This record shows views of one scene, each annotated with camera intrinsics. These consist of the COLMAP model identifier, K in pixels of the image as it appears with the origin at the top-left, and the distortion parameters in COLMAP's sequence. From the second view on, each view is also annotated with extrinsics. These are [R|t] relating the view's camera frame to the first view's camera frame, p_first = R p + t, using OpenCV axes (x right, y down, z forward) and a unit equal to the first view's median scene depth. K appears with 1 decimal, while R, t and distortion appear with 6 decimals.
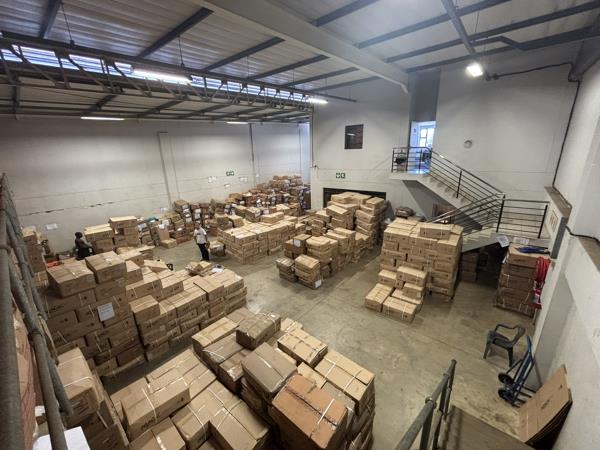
lens RADIAL K [[246.9, 0, 302.2], [0, 246.9, 229.2], [0, 0, 1]] dist [0.002968, -0.000635]
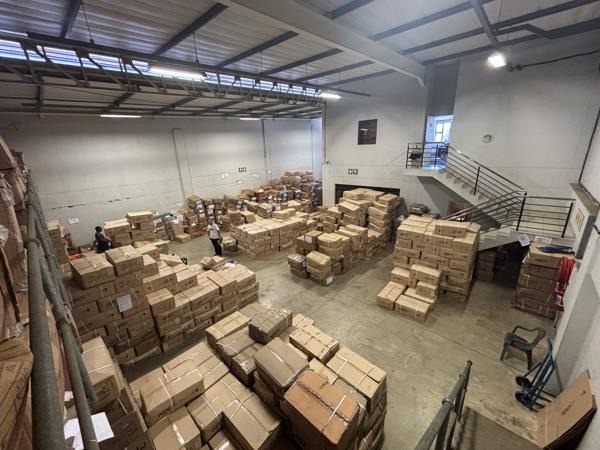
lens RADIAL K [[246.9, 0, 301.8], [0, 246.9, 229.4], [0, 0, 1]] dist [0.002968, -0.000635]
pose [[0.998926, 0.010261, -0.045189, -0.004596], [-0.009532, 0.999821, 0.016325, -0.000194], [0.045349, -0.015877, 0.998845, 0.000875]]
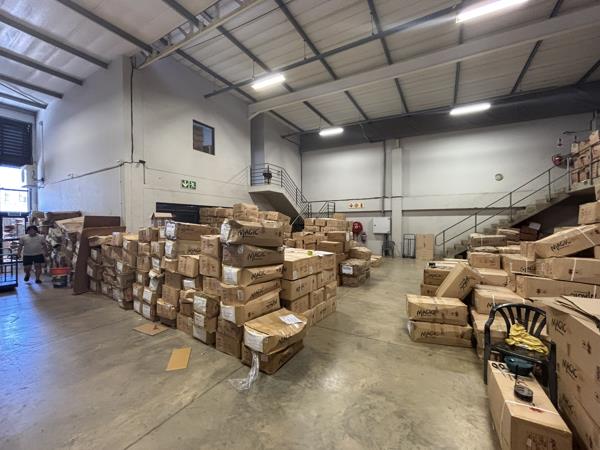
lens RADIAL K [[246.9, 0, 301.1], [0, 246.9, 225.3], [0, 0, 1]] dist [0.002968, -0.000635]
pose [[-0.178153, 0.004967, 0.983990, -1.285194], [0.281487, 0.958456, 0.046126, -0.123435], [-0.942882, 0.285198, -0.172150, 1.943612]]
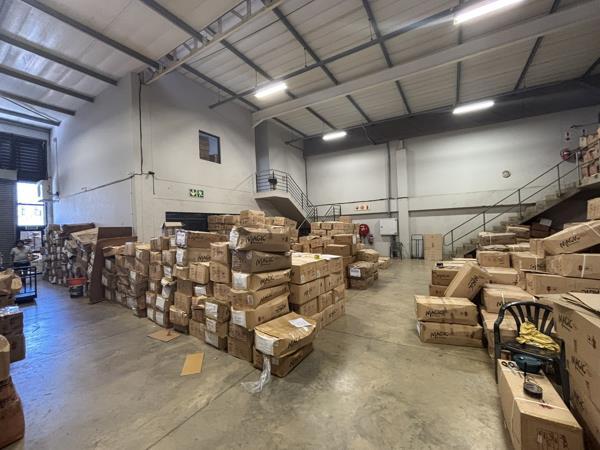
lens RADIAL K [[246.9, 0, 301.1], [0, 246.9, 225.2], [0, 0, 1]] dist [0.002968, -0.000635]
pose [[-0.150711, 0.026626, 0.988219, -1.298841], [0.314018, 0.949155, 0.022316, -0.125587], [-0.937379, 0.313682, -0.151409, 1.943663]]
